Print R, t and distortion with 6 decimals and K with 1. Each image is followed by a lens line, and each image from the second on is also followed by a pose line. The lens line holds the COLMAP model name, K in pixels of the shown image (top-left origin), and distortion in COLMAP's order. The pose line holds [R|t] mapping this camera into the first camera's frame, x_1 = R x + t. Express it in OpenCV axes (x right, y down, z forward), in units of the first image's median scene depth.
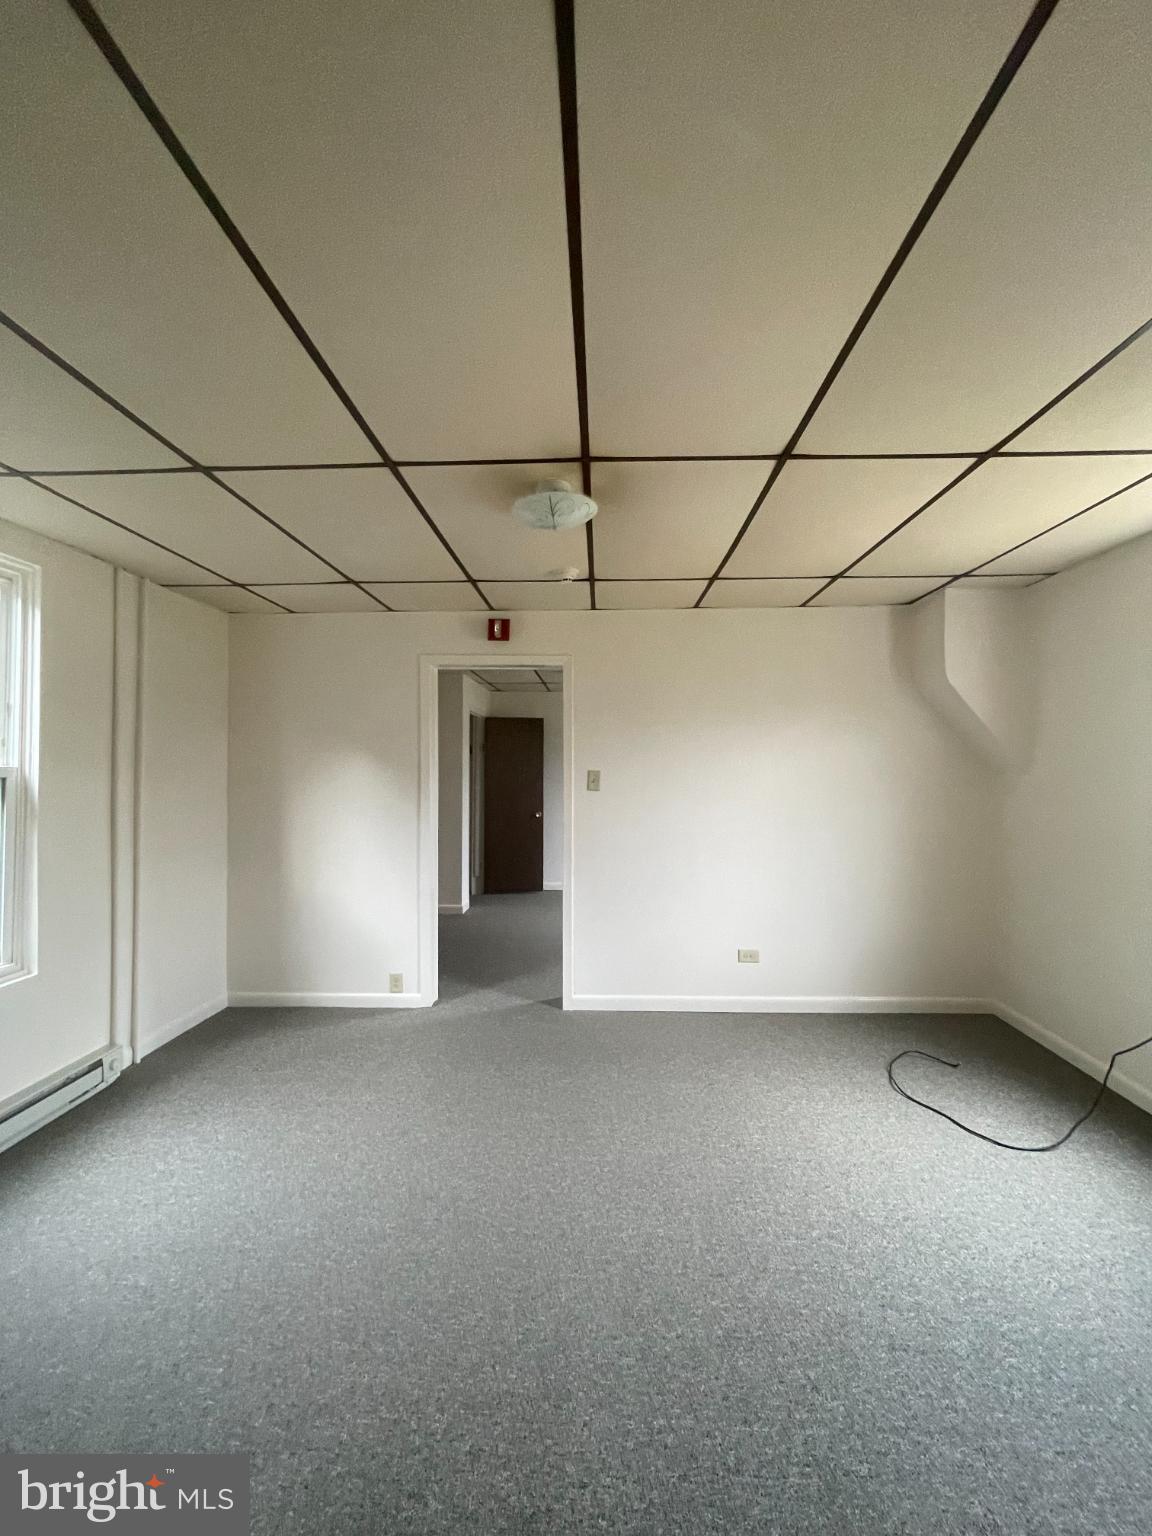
lens RADIAL K [[625.7, 0, 581.5], [0, 625.7, 772.8], [0, 0, 1]] dist [-0.003111, -0.000130]
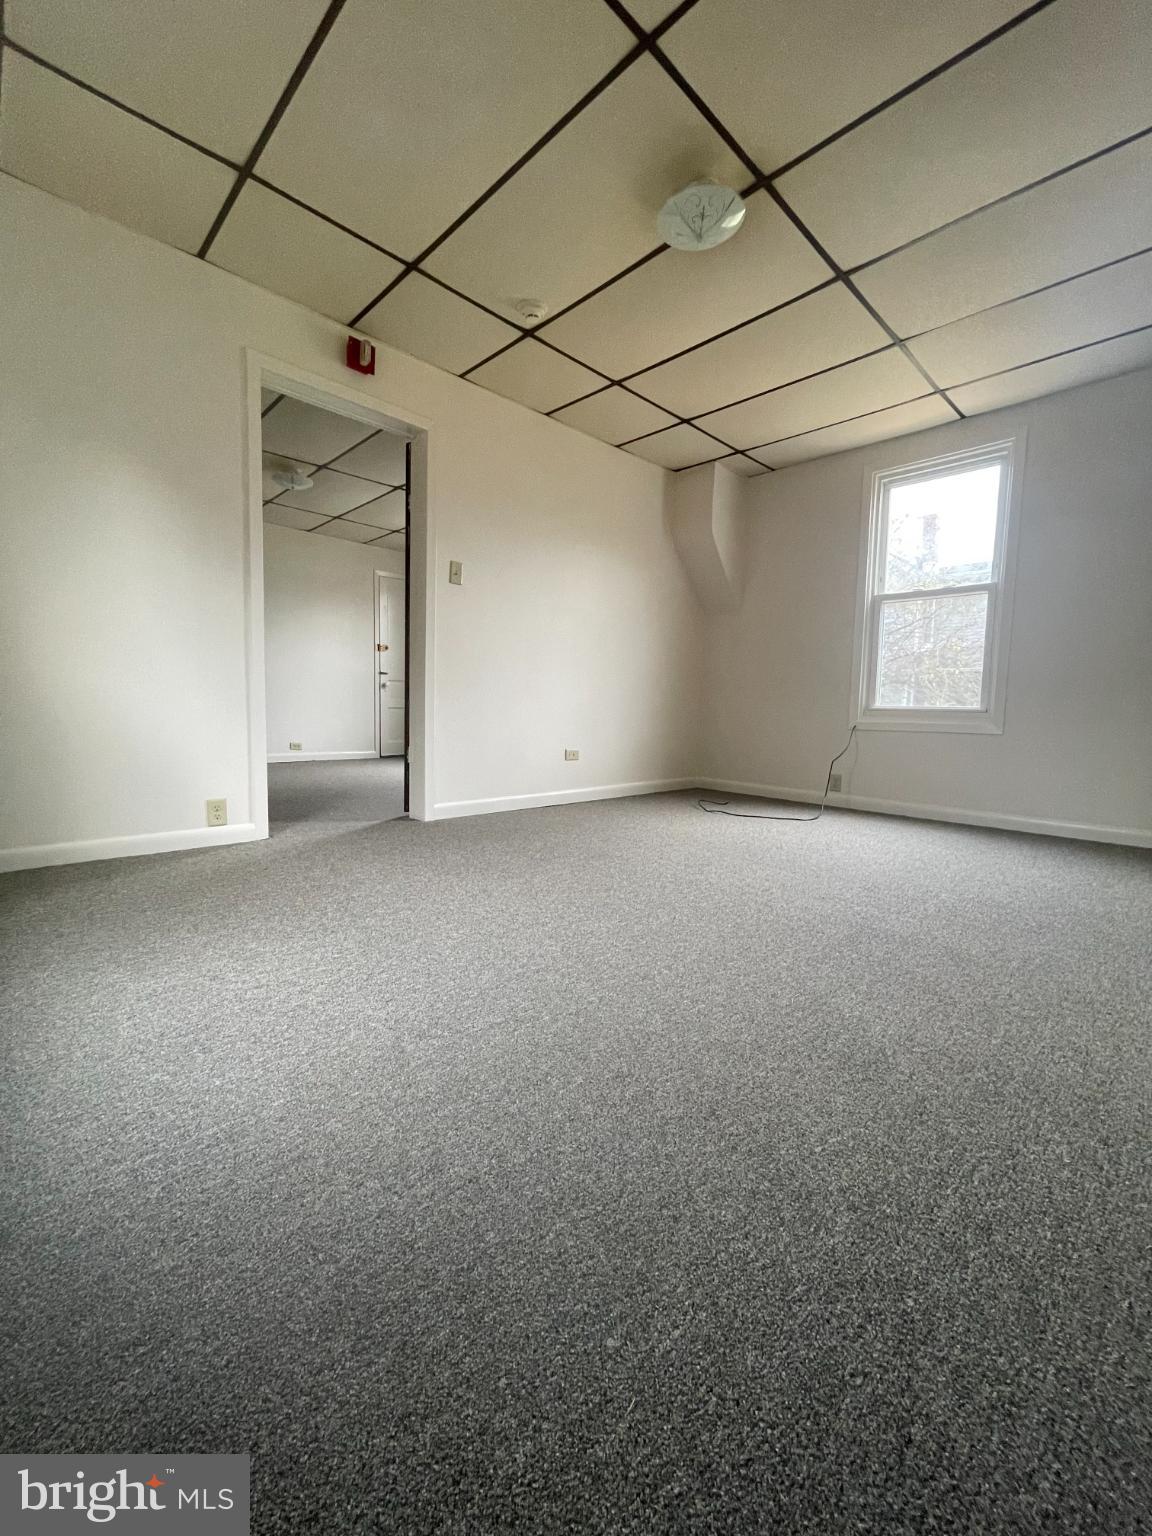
lens RADIAL K [[625.7, 0, 583.3], [0, 625.7, 764.1], [0, 0, 1]] dist [-0.003111, -0.000130]
pose [[0.697211, -0.045461, 0.715423, -0.527266], [-0.027760, 0.995526, 0.090313, 0.206609], [-0.716328, -0.082827, 0.692830, 0.200412]]
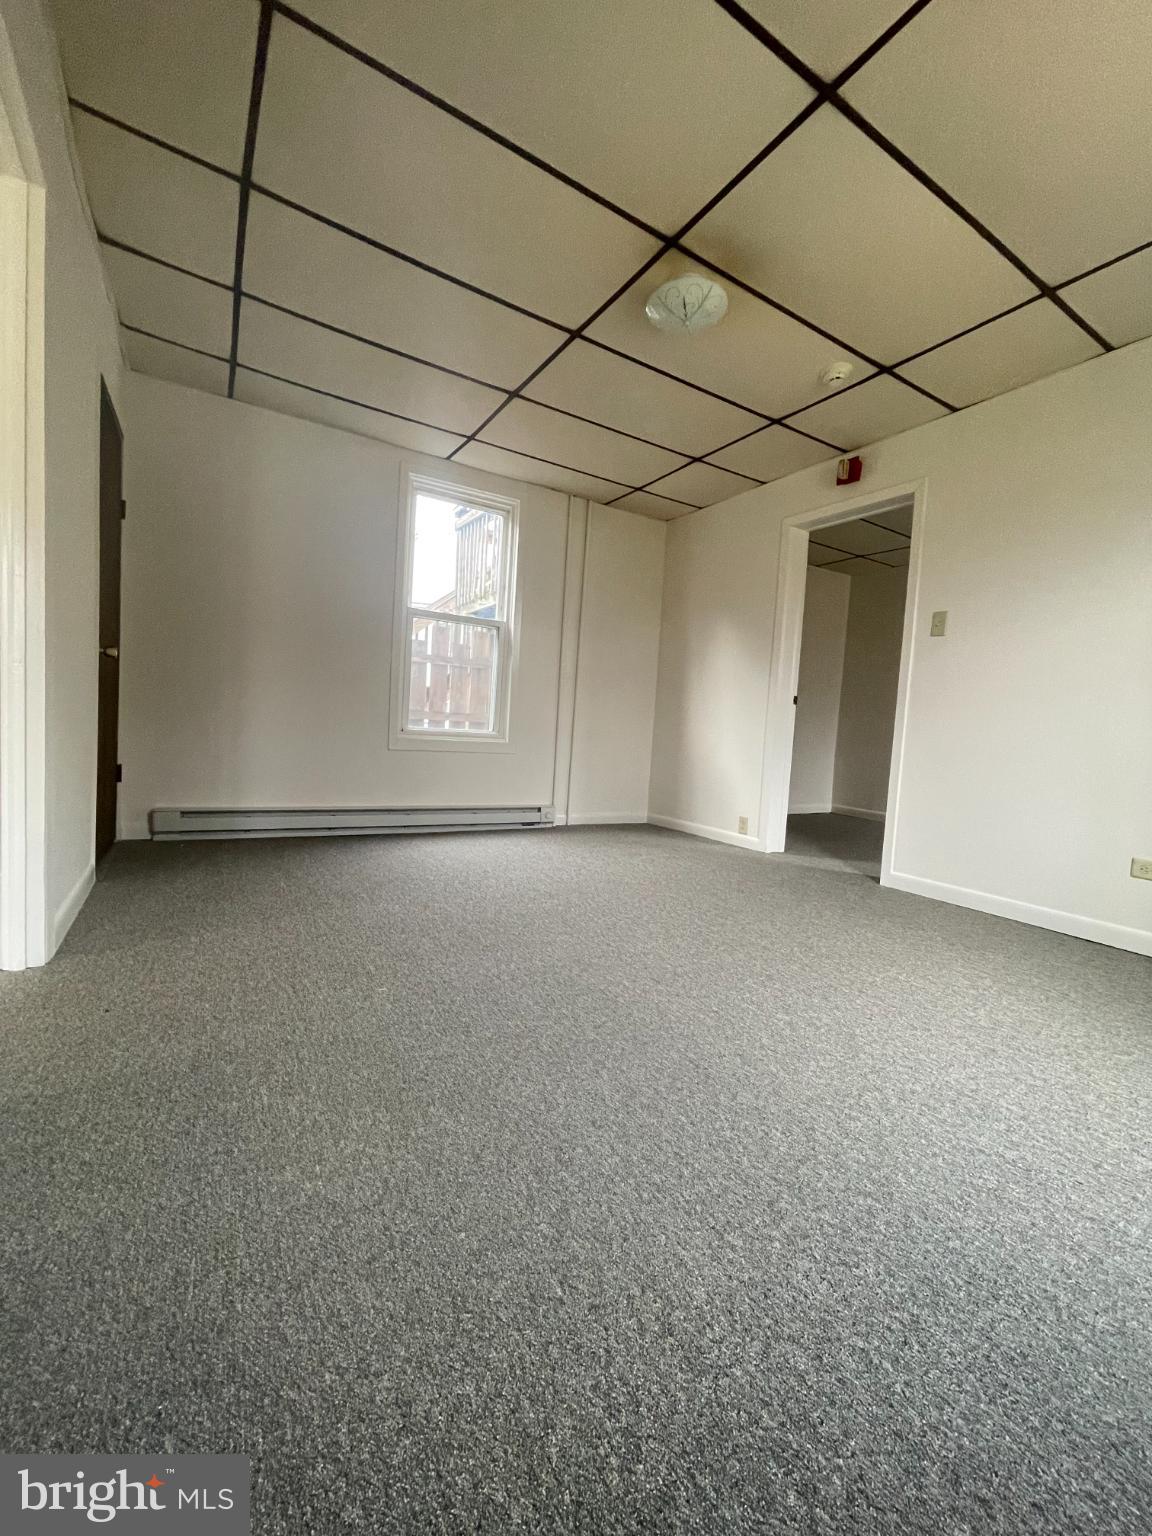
lens RADIAL K [[625.7, 0, 579.5], [0, 625.7, 771.7], [0, 0, 1]] dist [-0.003111, -0.000130]
pose [[0.551225, 0.098130, -0.828566, 0.469520], [-0.060594, 0.995146, 0.077547, 0.174834], [0.832153, 0.007460, 0.554496, 0.137385]]
